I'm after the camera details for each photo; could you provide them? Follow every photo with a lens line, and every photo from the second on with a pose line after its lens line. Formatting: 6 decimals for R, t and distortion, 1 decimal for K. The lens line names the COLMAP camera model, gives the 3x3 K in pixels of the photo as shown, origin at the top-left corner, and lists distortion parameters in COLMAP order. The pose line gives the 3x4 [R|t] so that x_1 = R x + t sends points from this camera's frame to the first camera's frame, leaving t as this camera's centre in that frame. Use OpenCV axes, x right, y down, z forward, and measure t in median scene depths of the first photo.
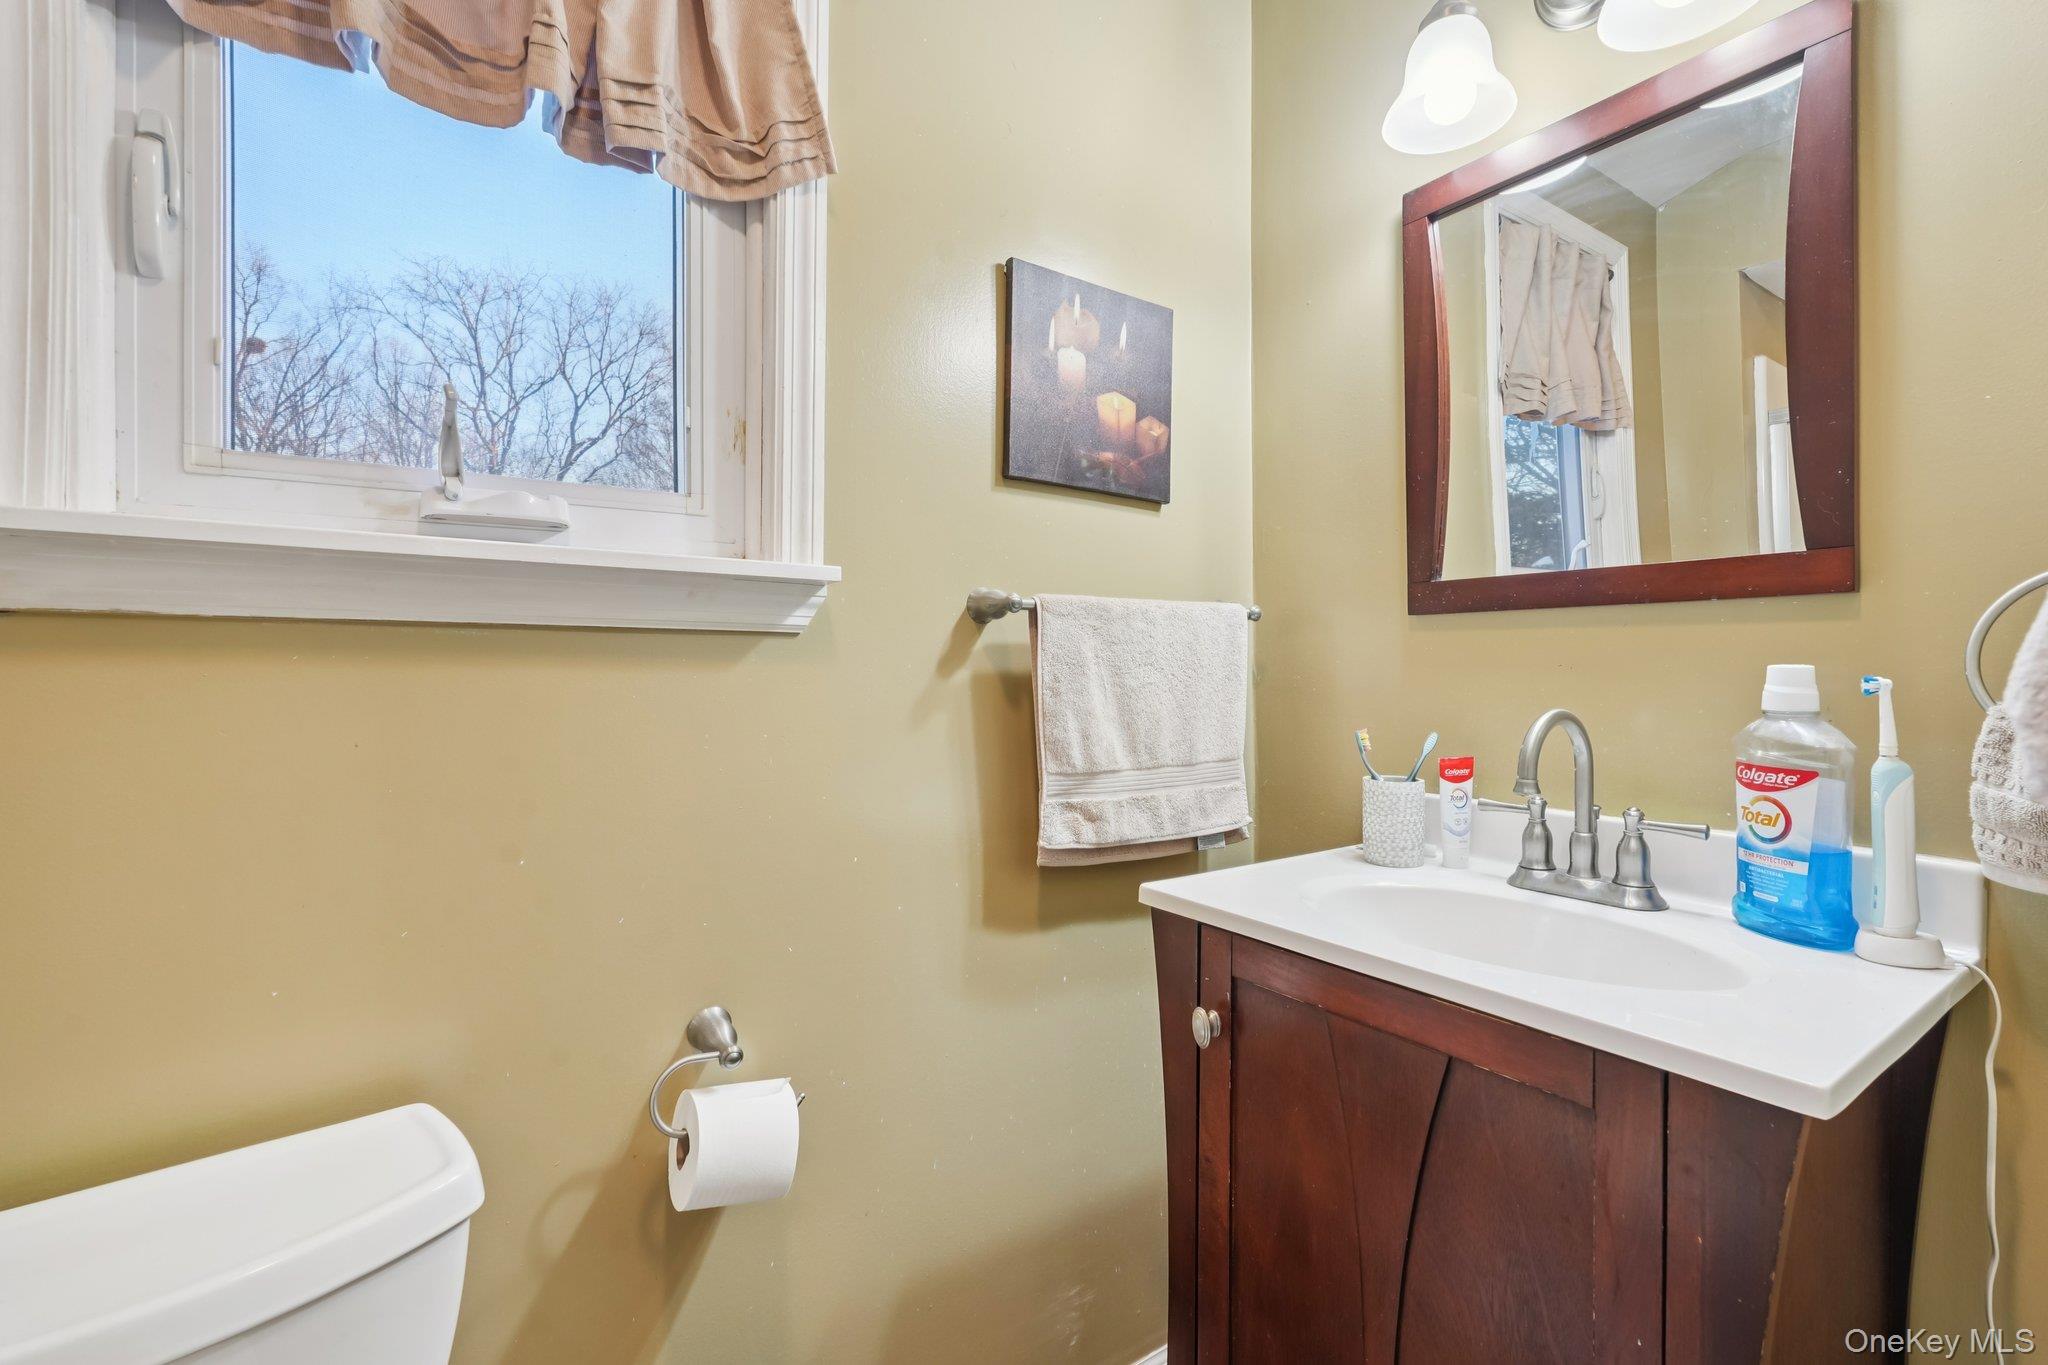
lens RADIAL K [[905.6, 0, 1025.8], [0, 905.6, 664.5], [0, 0, 1]] dist [-0.024222, 0.012628]
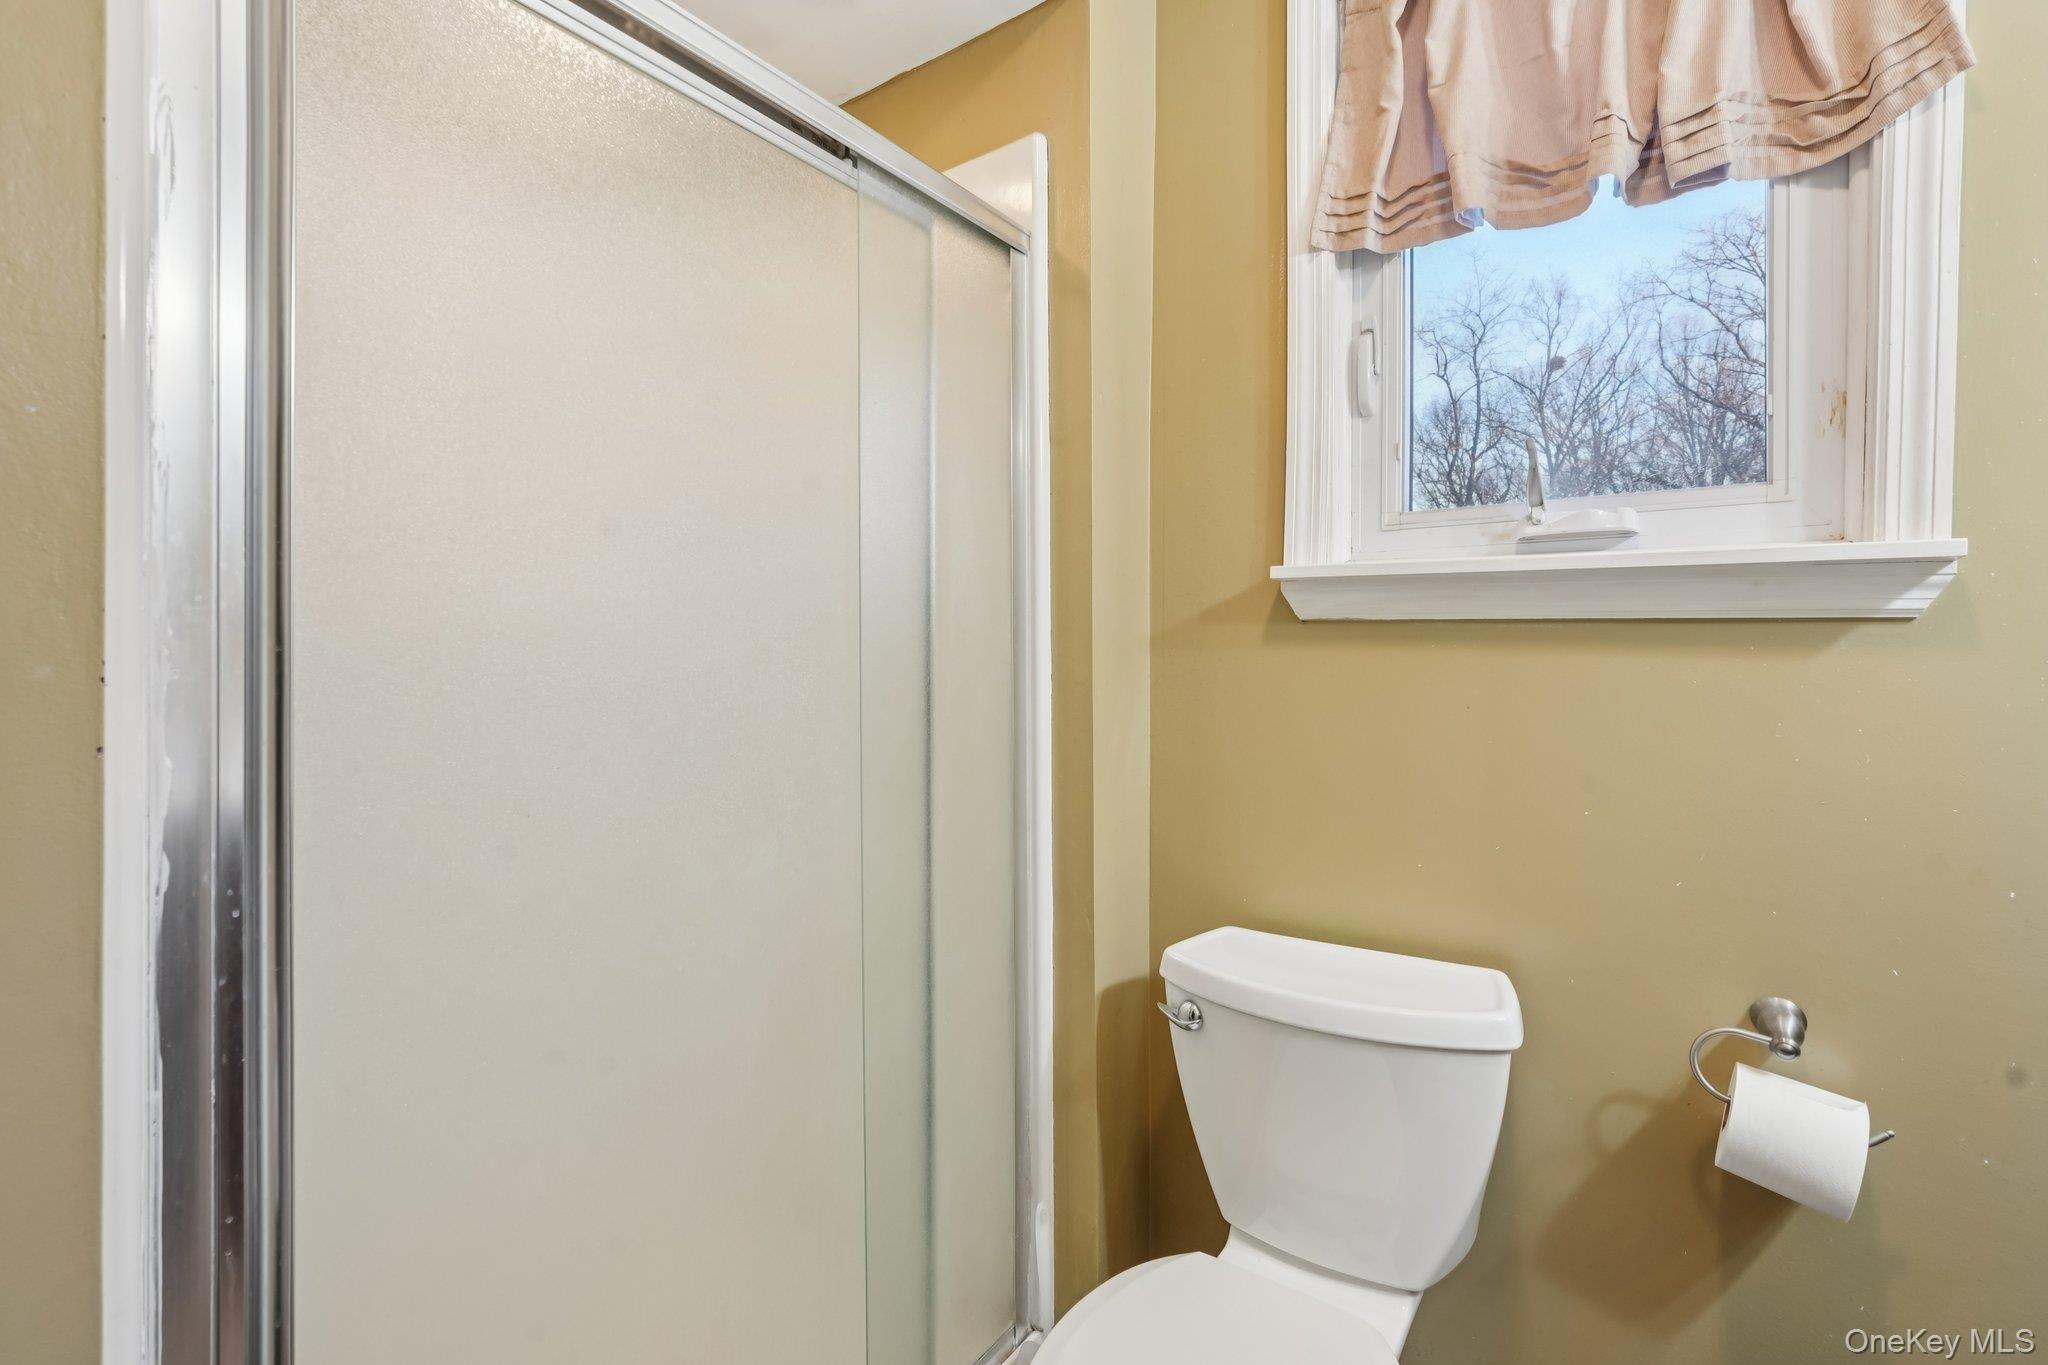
lens RADIAL K [[905.6, 0, 1025.8], [0, 905.6, 664.5], [0, 0, 1]] dist [-0.024222, 0.012628]
pose [[0.318179, 0.023795, -0.947732, 0.312964], [-0.002041, 0.999700, 0.024415, -0.009046], [0.948028, -0.005834, 0.318132, -0.101325]]
